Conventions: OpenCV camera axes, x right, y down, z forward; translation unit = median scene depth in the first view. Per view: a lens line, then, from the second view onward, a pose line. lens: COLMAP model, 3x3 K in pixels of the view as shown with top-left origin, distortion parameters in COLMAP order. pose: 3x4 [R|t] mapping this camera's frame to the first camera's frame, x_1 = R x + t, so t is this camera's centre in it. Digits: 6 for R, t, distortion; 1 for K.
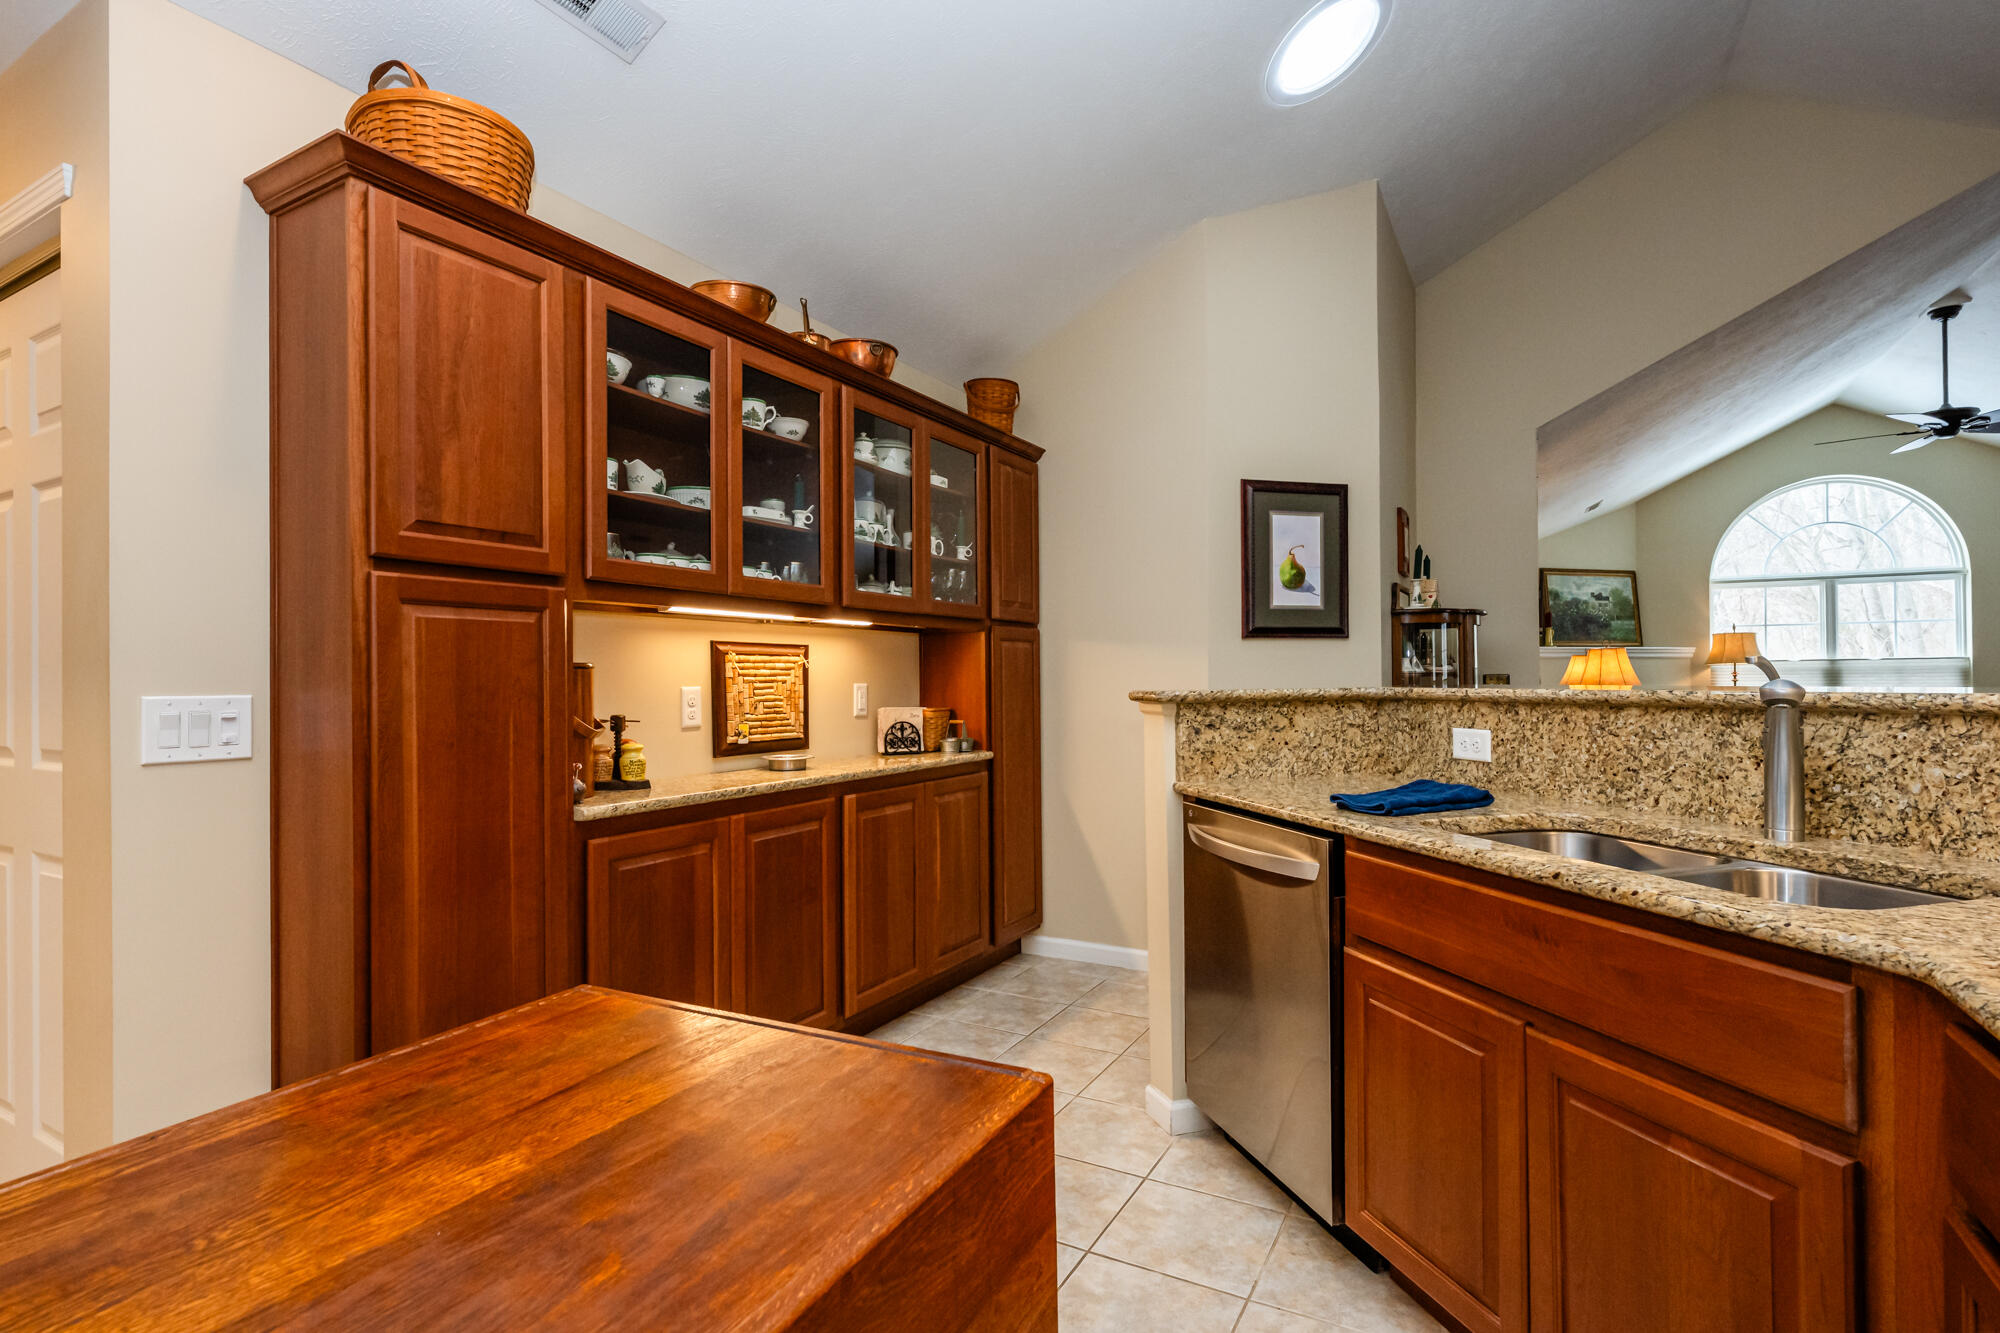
lens RADIAL K [[956.0, 0, 1006.7], [0, 956.0, 673.5], [0, 0, 1]] dist [-0.001106, -0.000574]
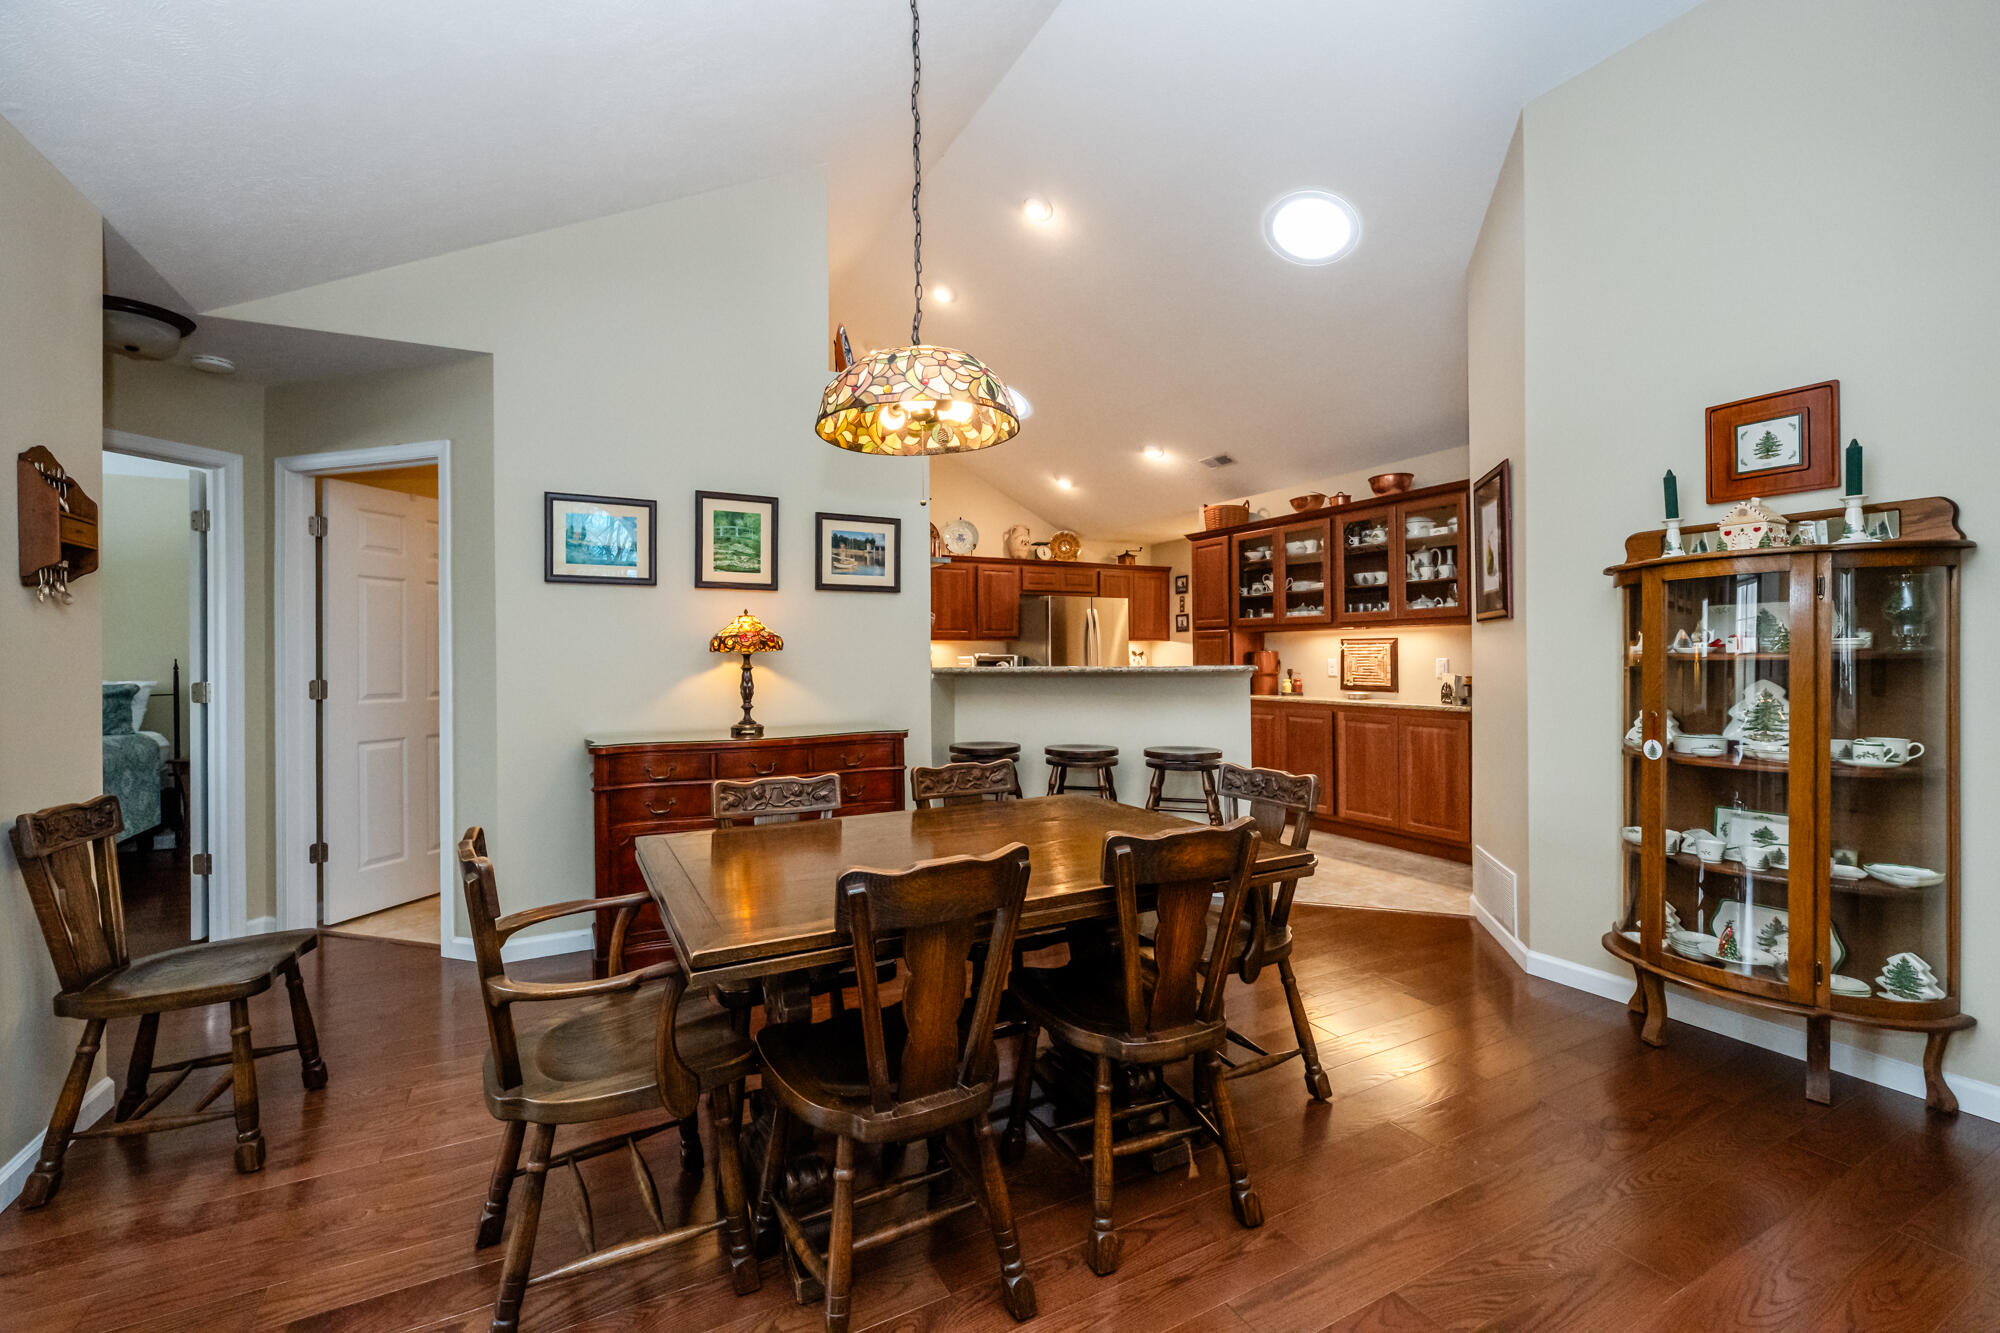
lens RADIAL K [[820.7, 0, 967.4], [0, 820.7, 654.9], [0, 0, 1]] dist [0.002059, 0.000010]
pose [[-0.567788, 0.011320, -0.823097, 2.919615], [0.016970, 0.999854, 0.002045, -0.023833], [0.823000, -0.012806, -0.567897, 2.215243]]
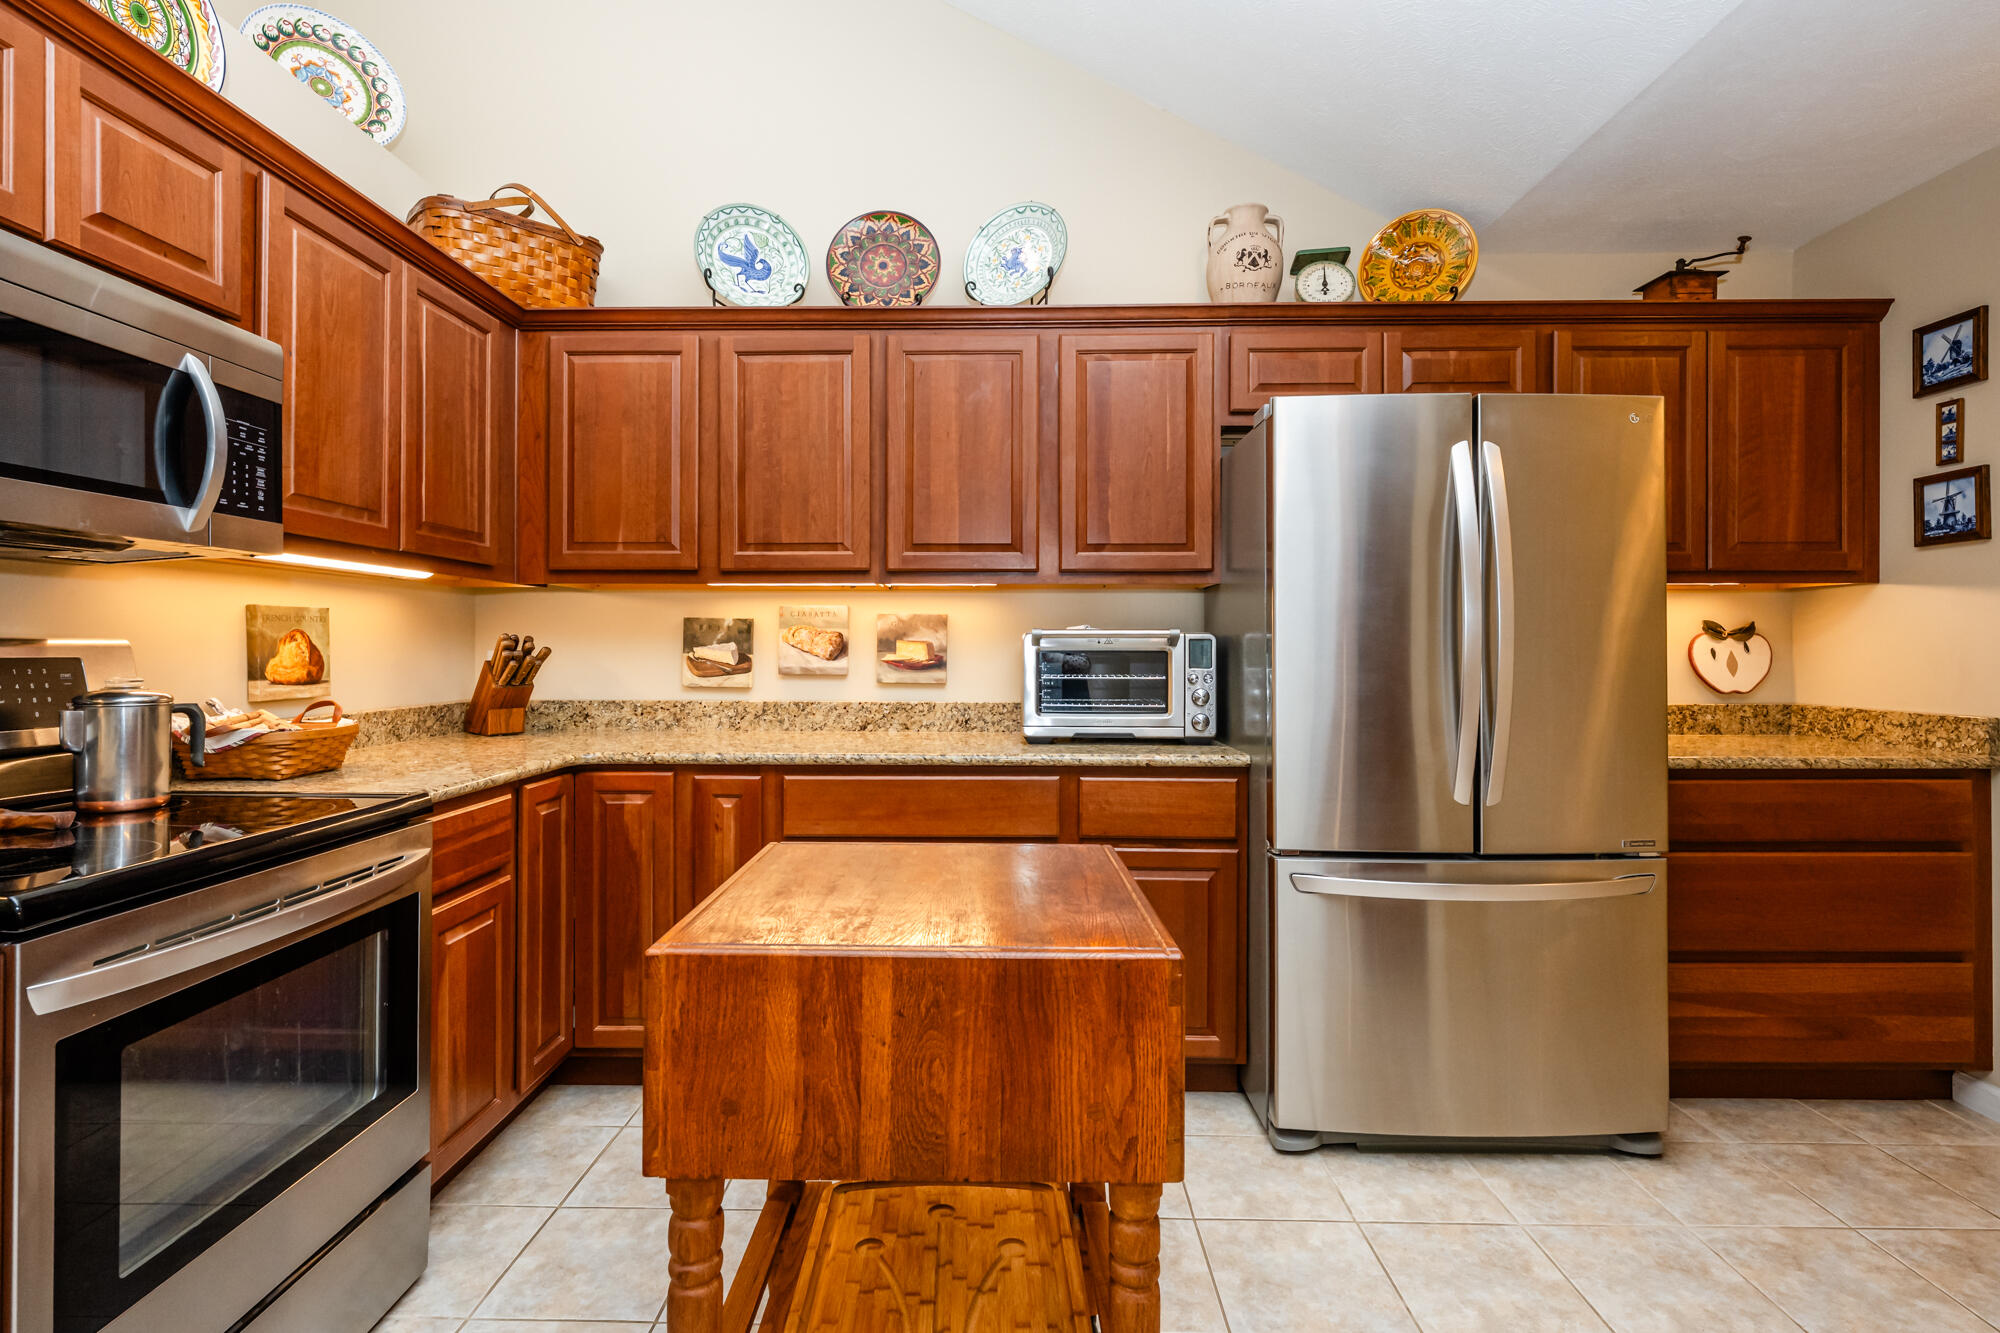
lens RADIAL K [[952.6, 0, 992.9], [0, 952.6, 643.7], [0, 0, 1]] dist [-0.003094, 0.000381]
pose [[-0.886229, 0.007667, -0.463185, 0.100275], [0.010315, 0.999942, -0.003184, 0.008870], [0.463133, -0.007600, -0.886256, 1.094676]]
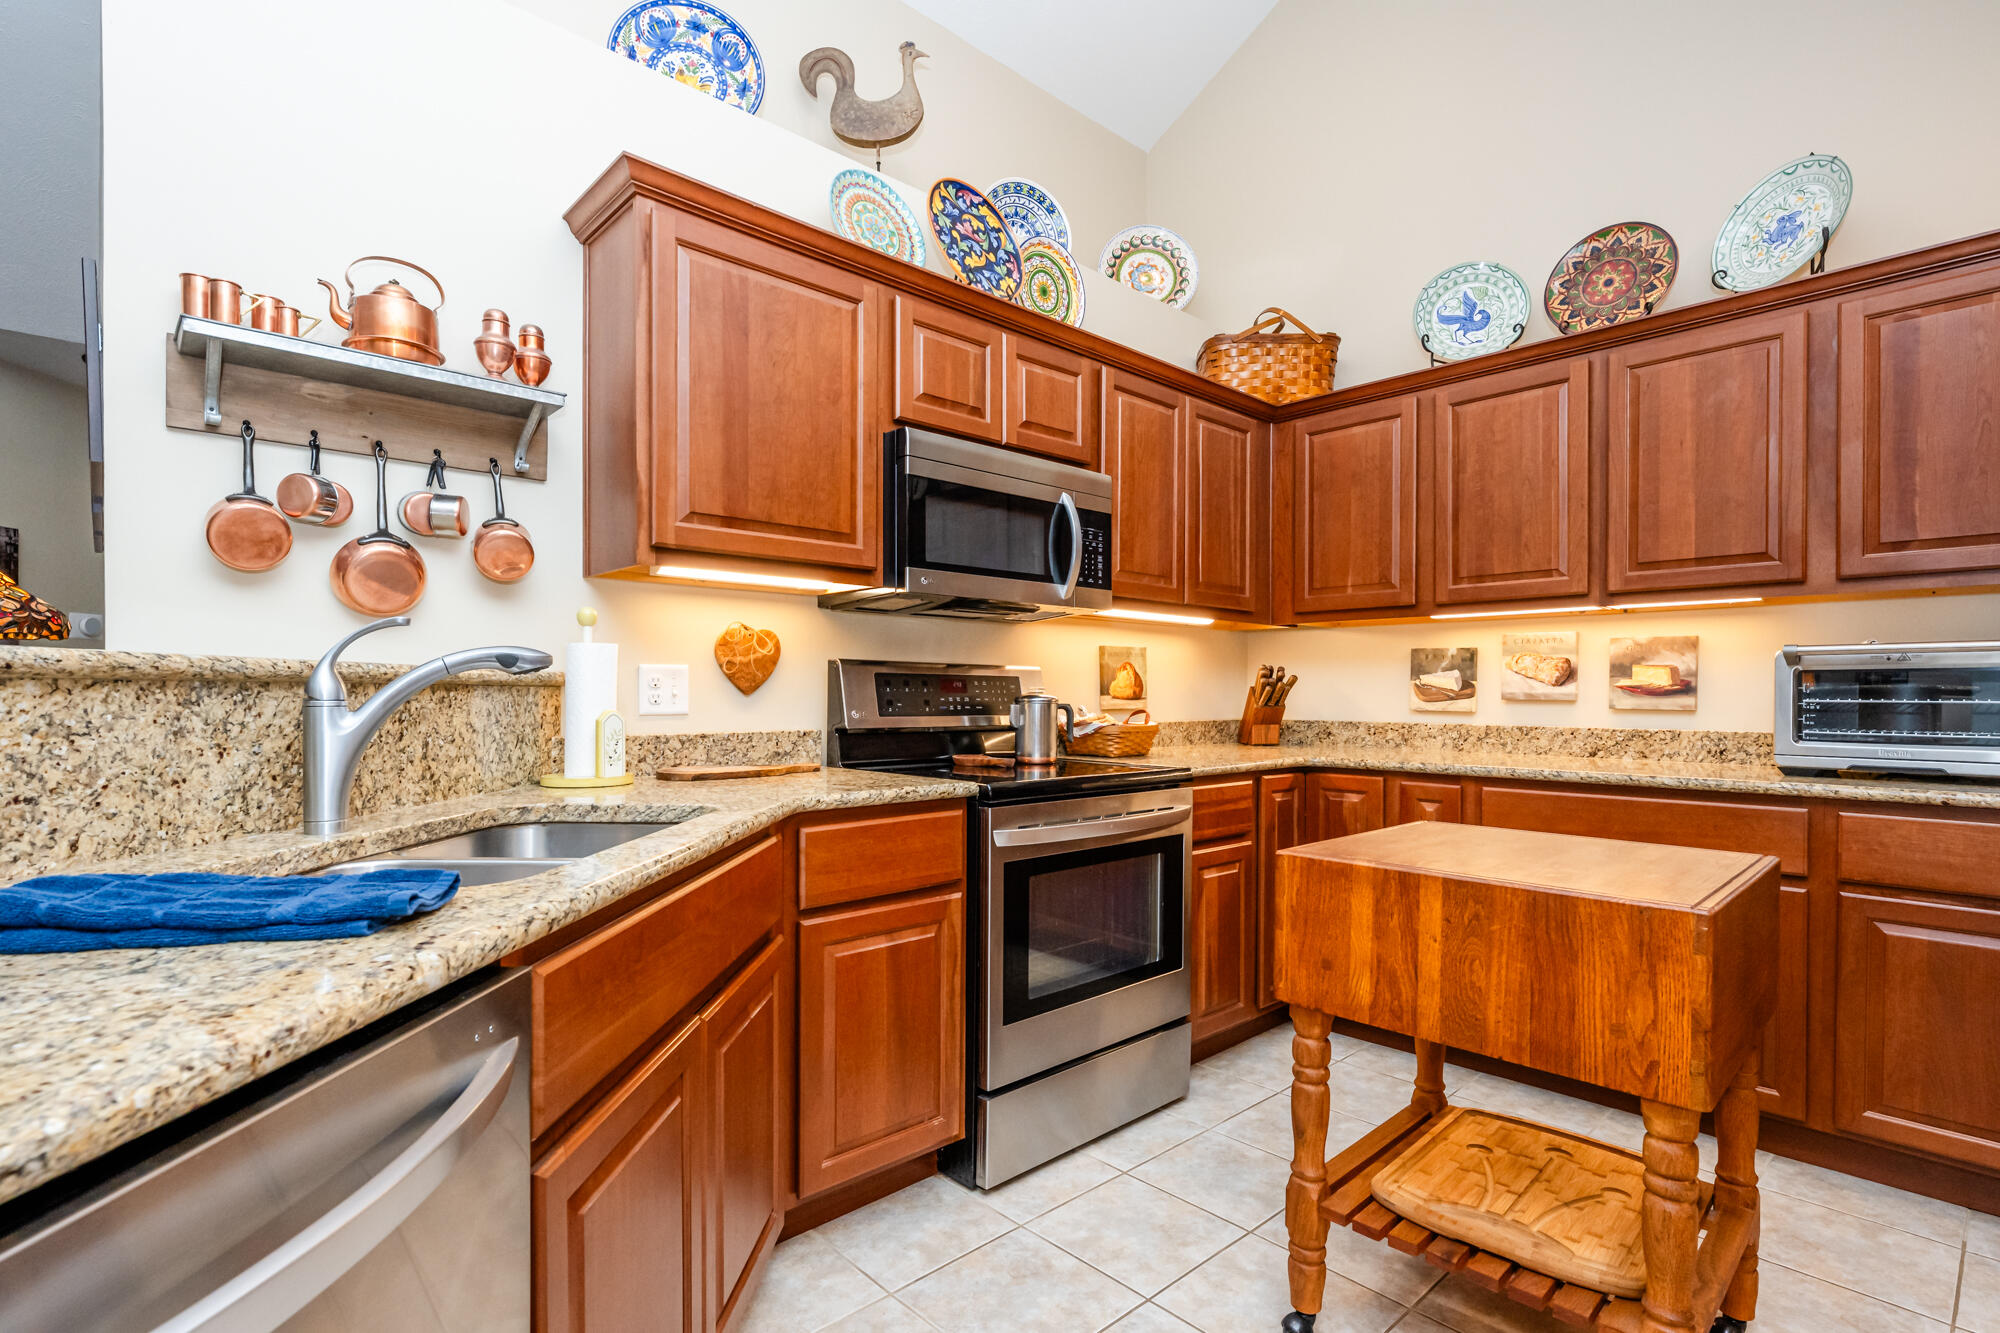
lens RADIAL K [[956.0, 0, 999.6], [0, 956.0, 697.6], [0, 0, 1]] dist [-0.001106, -0.000574]
pose [[-0.949501, 0.006514, 0.313695, -0.017178], [0.005461, 0.999976, -0.004235, 0.053054], [-0.313715, -0.002308, -0.949514, 1.408049]]
